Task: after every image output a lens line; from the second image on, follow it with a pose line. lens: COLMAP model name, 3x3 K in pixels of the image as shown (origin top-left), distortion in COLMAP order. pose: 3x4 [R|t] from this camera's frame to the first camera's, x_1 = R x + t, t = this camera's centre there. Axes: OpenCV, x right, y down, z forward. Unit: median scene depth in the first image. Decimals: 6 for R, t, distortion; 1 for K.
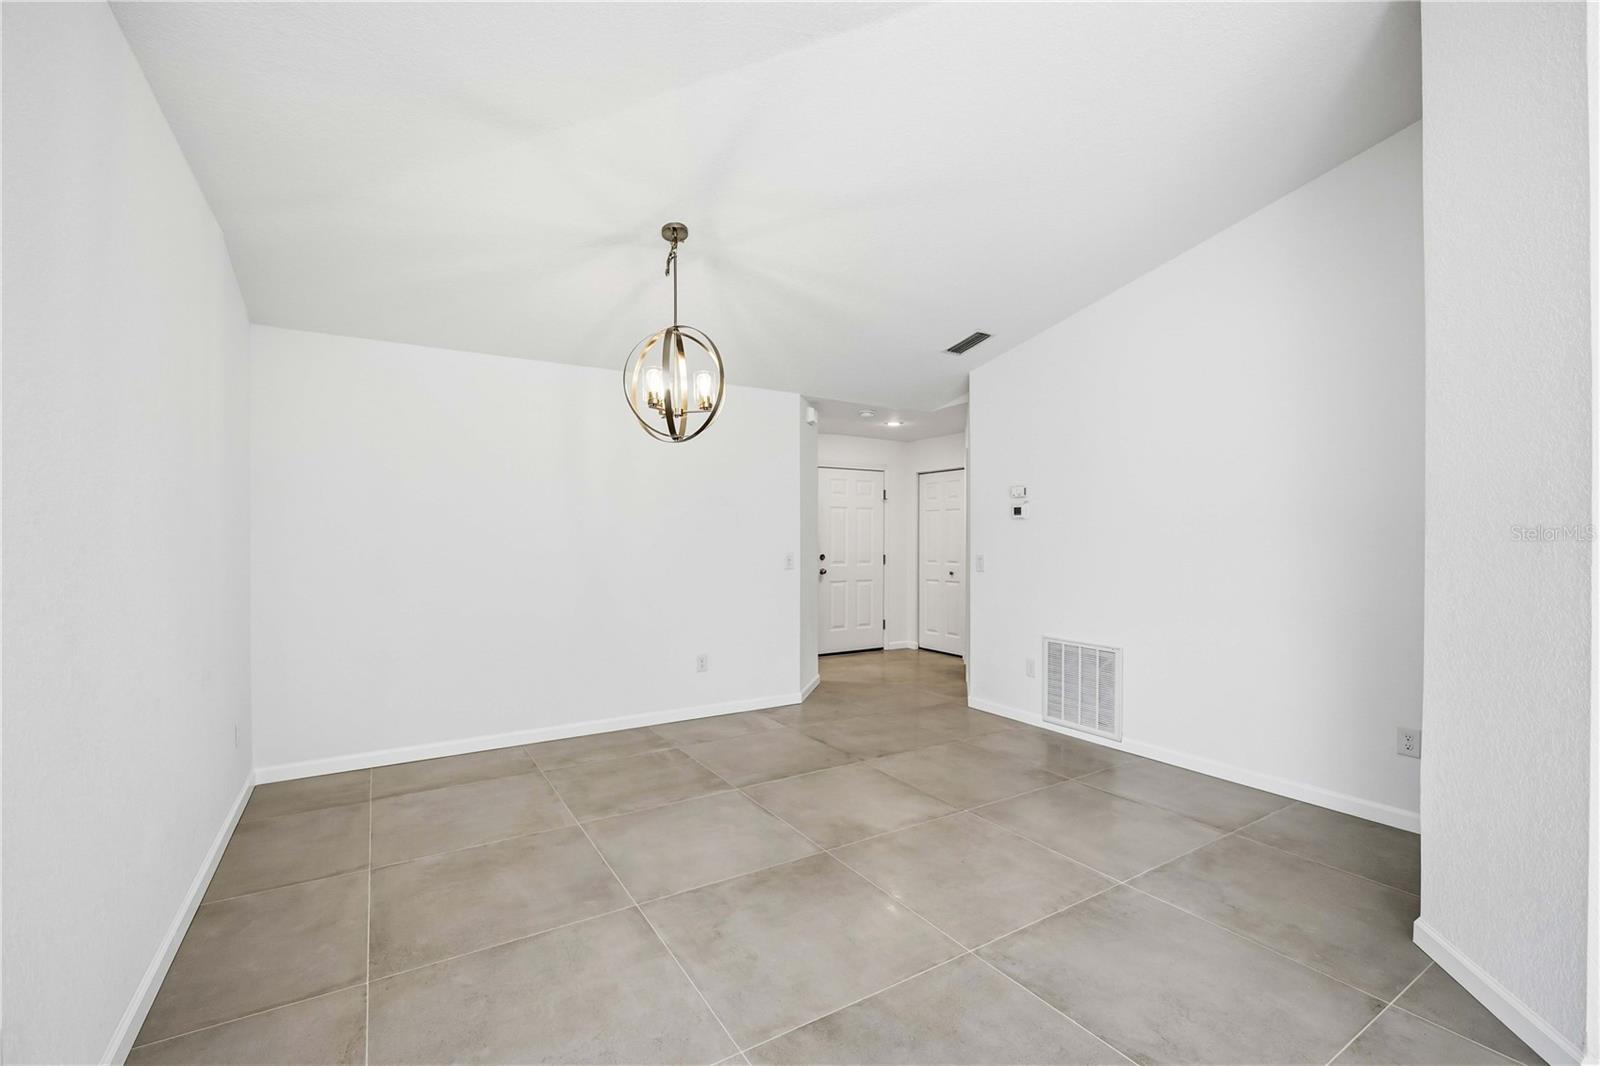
lens RADIAL K [[687.4, 0, 797.0], [0, 687.4, 539.5], [0, 0, 1]] dist [-0.002083, 0.000792]
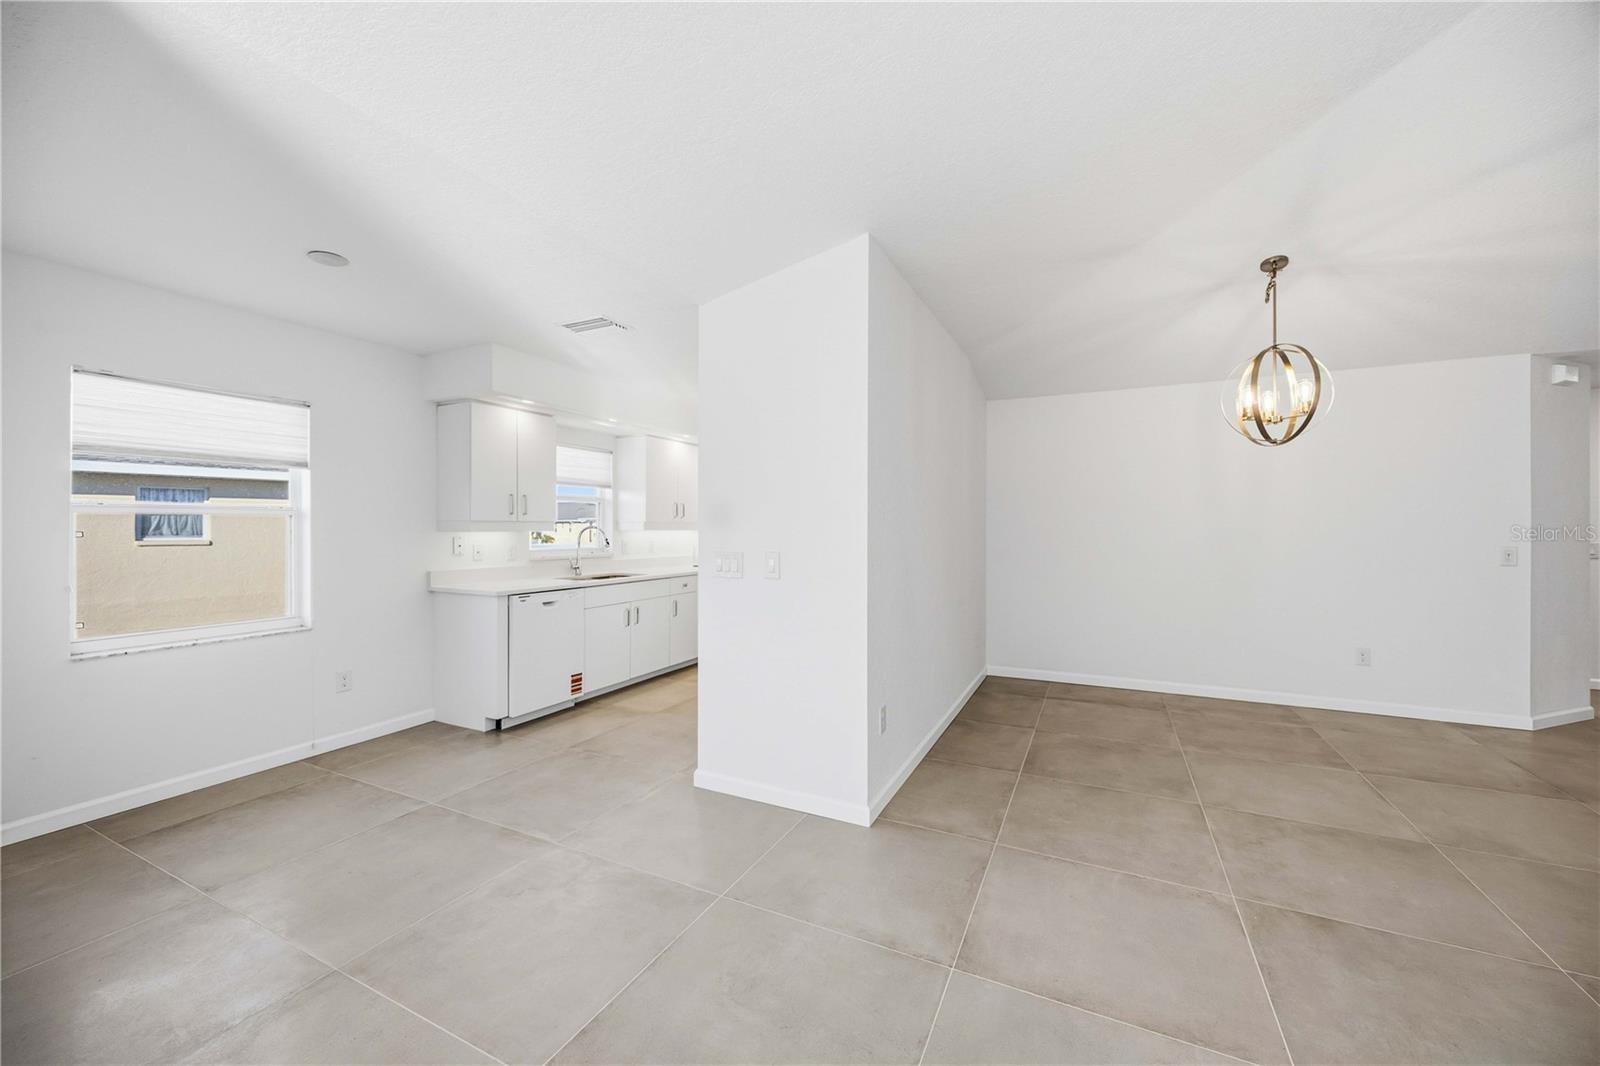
lens RADIAL K [[618.0, 0, 794.5], [0, 618.0, 527.1], [0, 0, 1]] dist [-0.001151, -0.000089]
pose [[0.530404, 0.003800, -0.847737, 0.276687], [-0.005732, 0.999983, 0.000896, -0.000634], [0.847726, 0.004384, 0.530417, -0.232646]]
